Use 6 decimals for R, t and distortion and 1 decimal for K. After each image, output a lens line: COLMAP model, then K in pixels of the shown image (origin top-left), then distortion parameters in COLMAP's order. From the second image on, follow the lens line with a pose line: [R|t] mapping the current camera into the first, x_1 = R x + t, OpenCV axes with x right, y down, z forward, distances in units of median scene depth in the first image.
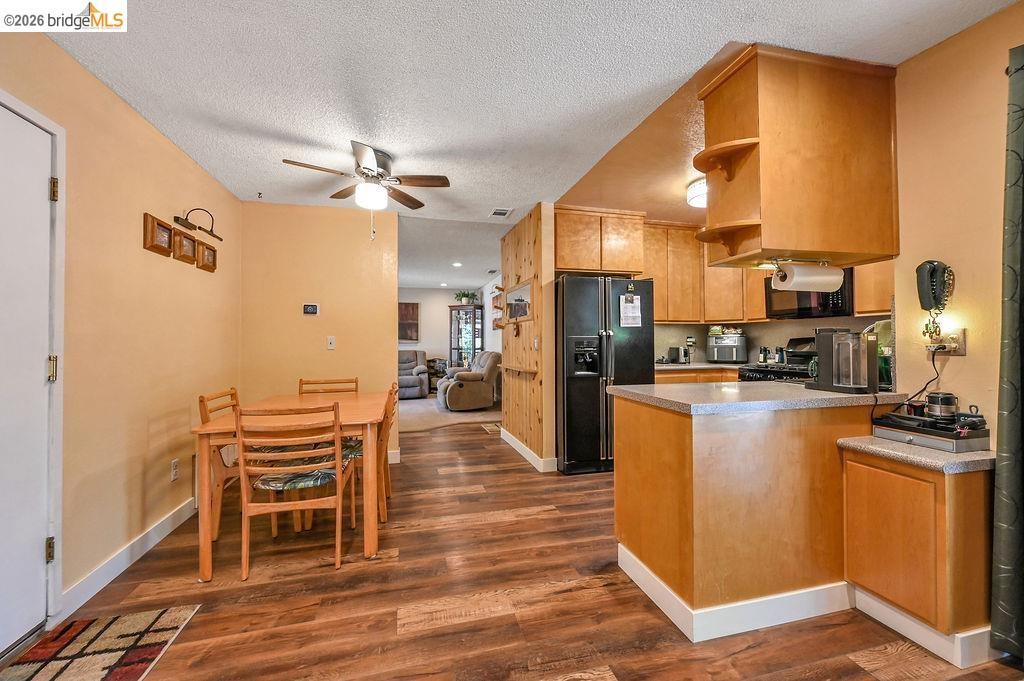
lens RADIAL K [[413.8, 0, 515.7], [0, 413.8, 339.1], [0, 0, 1]] dist [-0.001031, -0.000035]
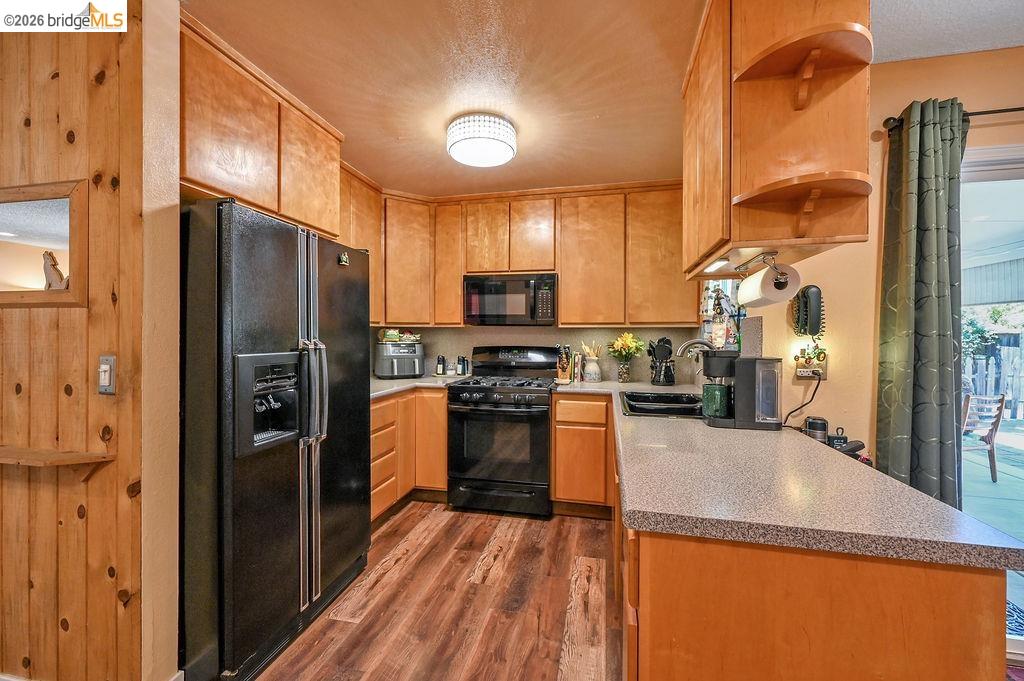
lens RADIAL K [[413.8, 0, 514.9], [0, 413.8, 338.1], [0, 0, 1]] dist [-0.001031, -0.000035]
pose [[0.467561, 0.004014, 0.883952, -0.094470], [-0.013771, 0.999901, 0.002744, -0.026004], [-0.883854, -0.013456, 0.467570, 0.538578]]
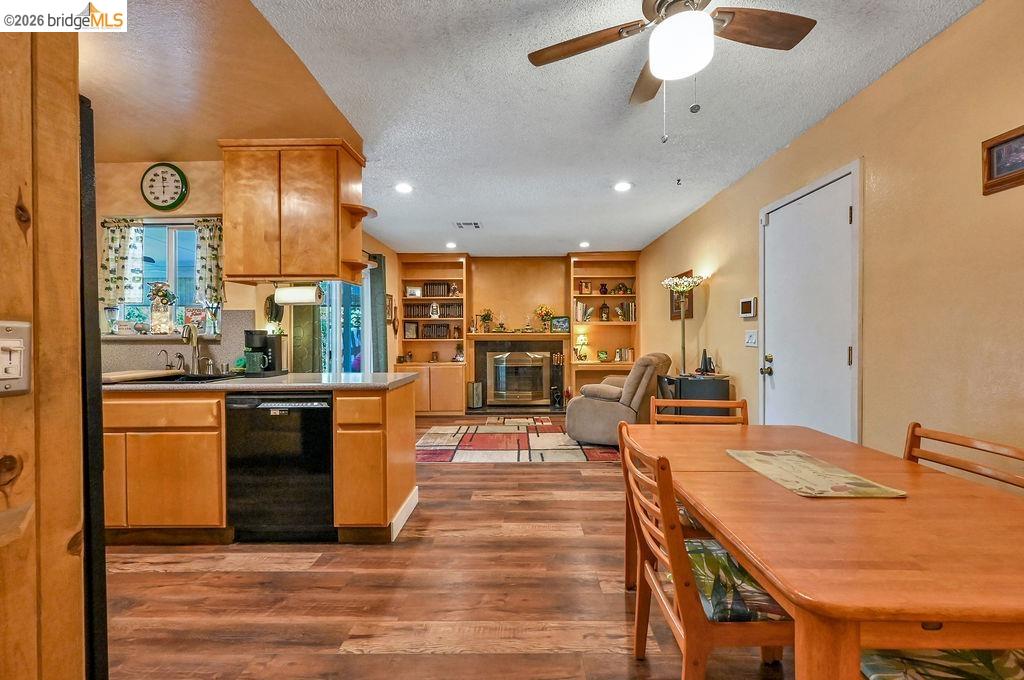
lens RADIAL K [[413.8, 0, 511.3], [0, 413.8, 337.2], [0, 0, 1]] dist [-0.001031, -0.000035]
pose [[-0.958752, 0.008317, 0.284122, -0.210755], [0.007428, 0.999964, -0.004206, 0.003548], [-0.284147, -0.001922, -0.958779, 1.114370]]
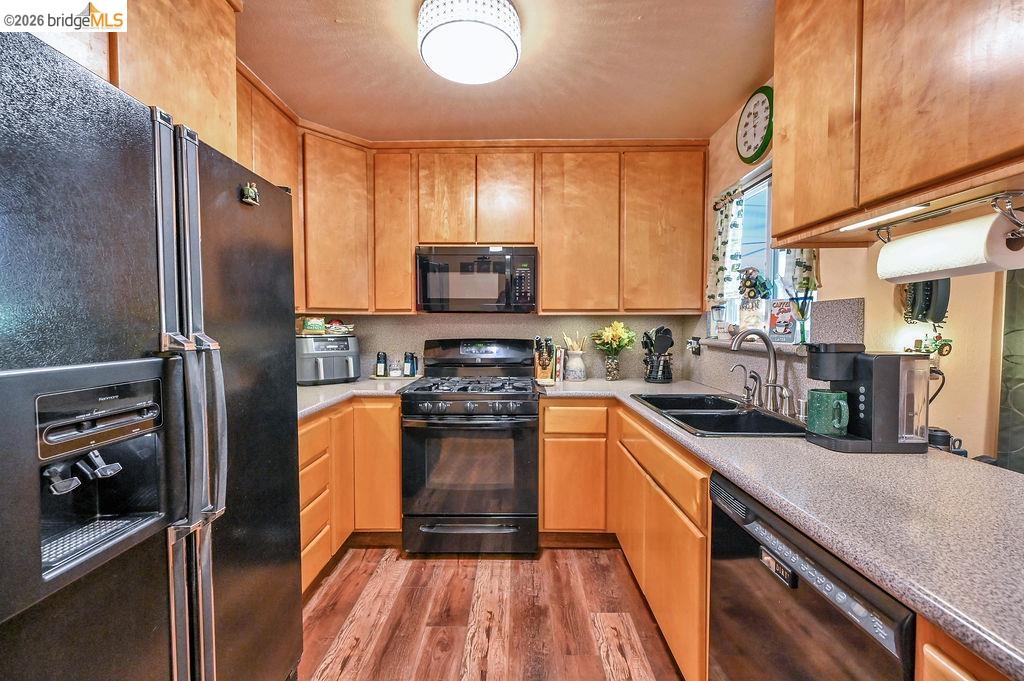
lens RADIAL K [[413.8, 0, 515.3], [0, 413.8, 338.4], [0, 0, 1]] dist [-0.001031, -0.000035]
pose [[0.274277, -0.020700, 0.961428, 0.027987], [-0.008313, 0.999680, 0.023895, -0.024083], [-0.961615, -0.014547, 0.274017, 0.706718]]
